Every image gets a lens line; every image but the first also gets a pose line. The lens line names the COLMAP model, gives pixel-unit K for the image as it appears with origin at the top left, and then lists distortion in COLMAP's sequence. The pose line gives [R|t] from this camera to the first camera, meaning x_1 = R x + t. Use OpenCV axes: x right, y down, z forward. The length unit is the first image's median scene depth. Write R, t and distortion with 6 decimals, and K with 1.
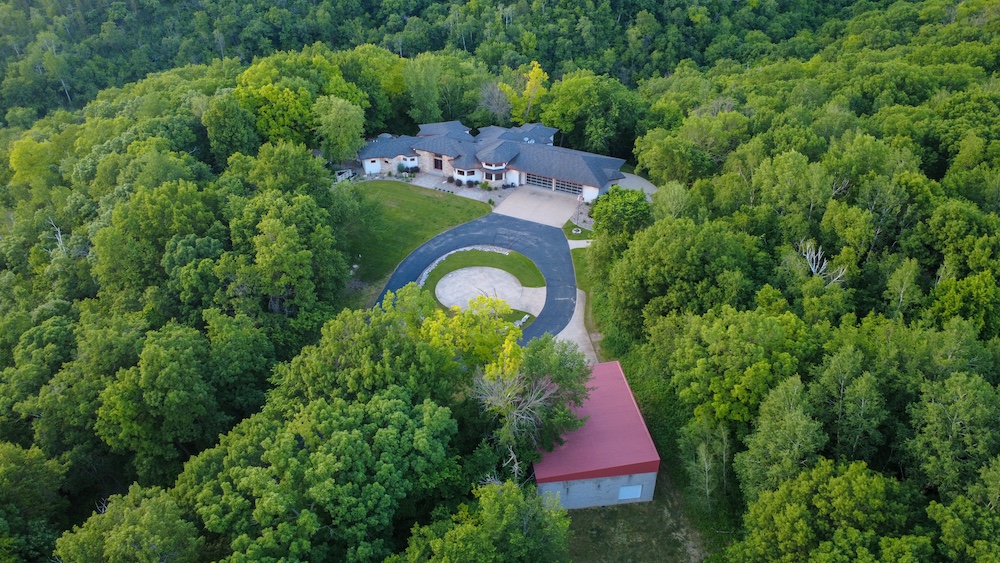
lens RADIAL K [[725.3, 0, 500.0], [0, 725.3, 281.5], [0, 0, 1]] dist [-0.003088, 0.002929]
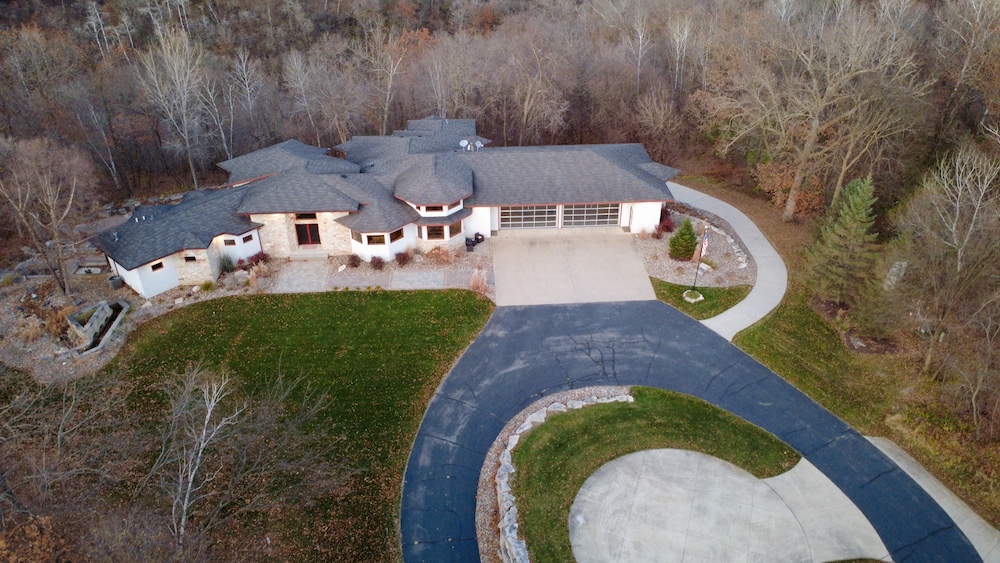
lens RADIAL K [[725.3, 0, 500.0], [0, 725.3, 281.5], [0, 0, 1]] dist [-0.003088, 0.002929]
pose [[0.869134, -0.276652, 0.409962, -0.181716], [0.281080, 0.958338, 0.050809, -0.126442], [-0.406939, 0.071072, 0.910686, 0.553640]]
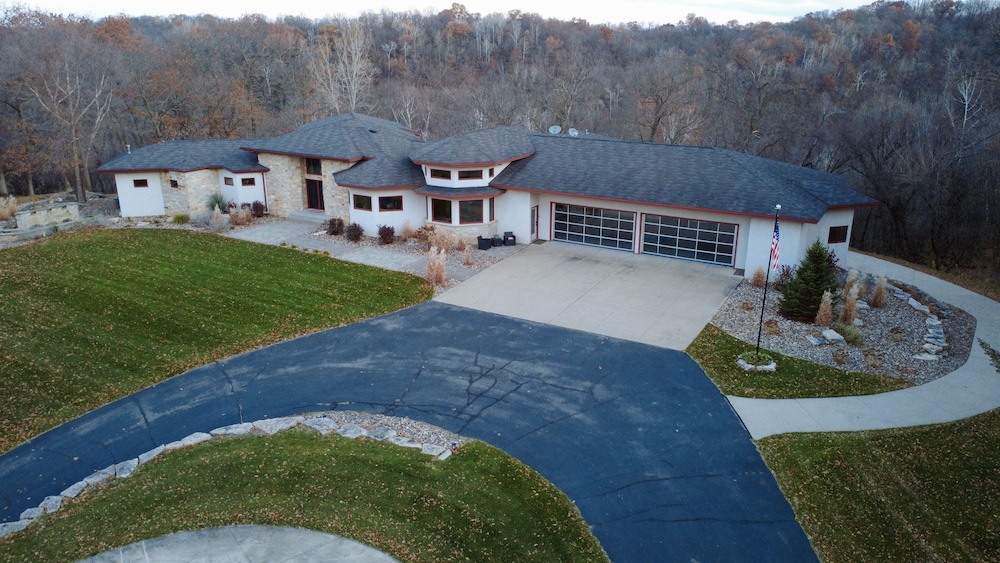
lens RADIAL K [[725.3, 0, 500.0], [0, 725.3, 281.5], [0, 0, 1]] dist [-0.003088, 0.002929]
pose [[0.998109, 0.012313, -0.060228, 0.032194], [-0.027164, 0.967238, -0.252412, -0.029485], [0.055147, 0.253571, 0.965744, 0.685023]]
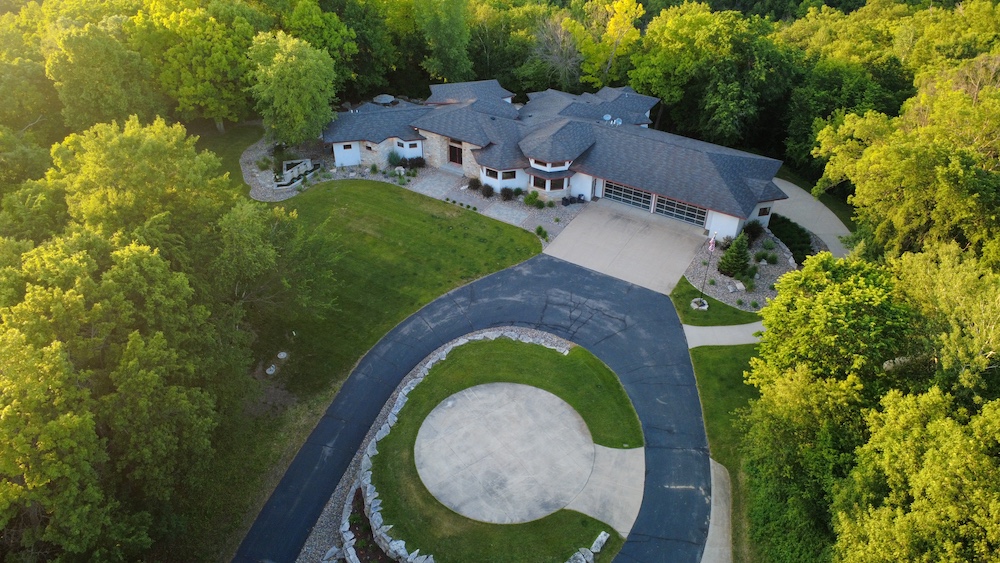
lens RADIAL K [[725.3, 0, 500.0], [0, 725.3, 281.5], [0, 0, 1]] dist [-0.003088, 0.002929]
pose [[0.996392, 0.049125, -0.069208, -0.003050], [-0.044097, 0.996400, 0.072400, -0.106865], [0.072515, -0.069087, 0.994972, 0.420099]]
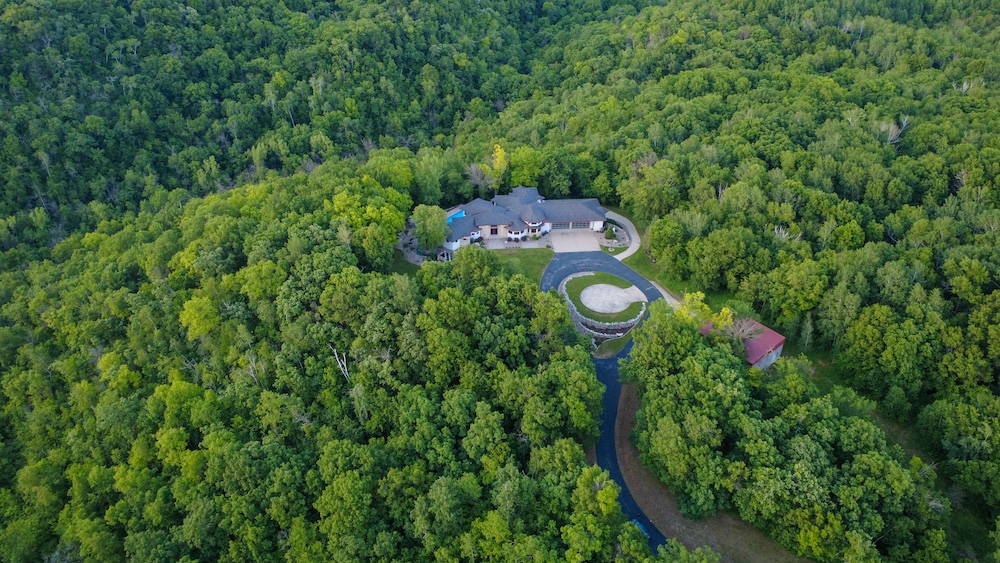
lens RADIAL K [[725.3, 0, 500.0], [0, 725.3, 281.5], [0, 0, 1]] dist [-0.003088, 0.002929]
pose [[0.846721, -0.290516, 0.445718, -0.790106], [0.282492, 0.955400, 0.086078, -0.194527], [-0.450846, 0.053028, 0.891025, -0.328980]]
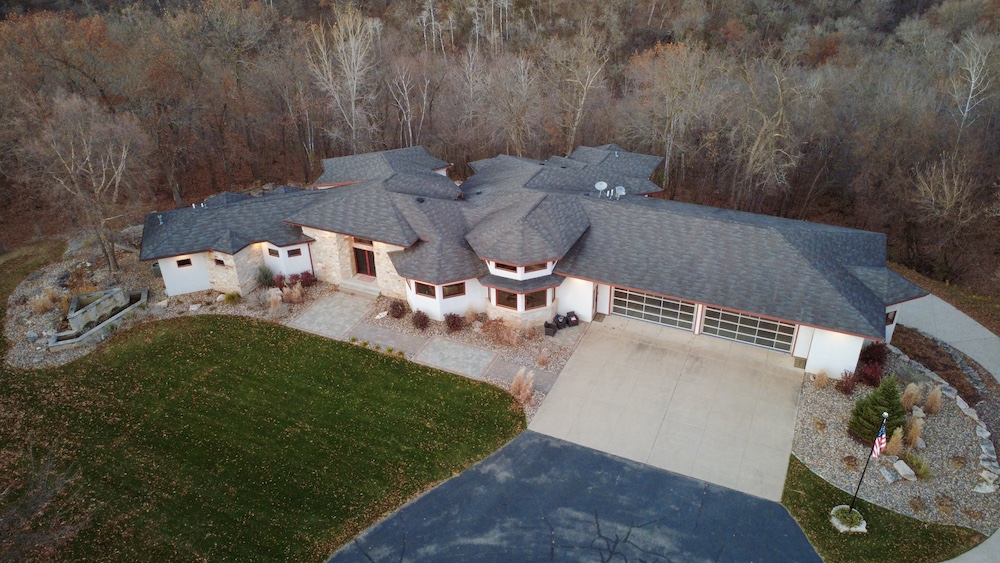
lens RADIAL K [[725.3, 0, 500.0], [0, 725.3, 281.5], [0, 0, 1]] dist [-0.003088, 0.002929]
pose [[0.999191, -0.039091, 0.009444, -0.021330], [0.039498, 0.998083, -0.047638, -0.136665], [-0.007563, 0.047973, 0.998820, 0.656018]]
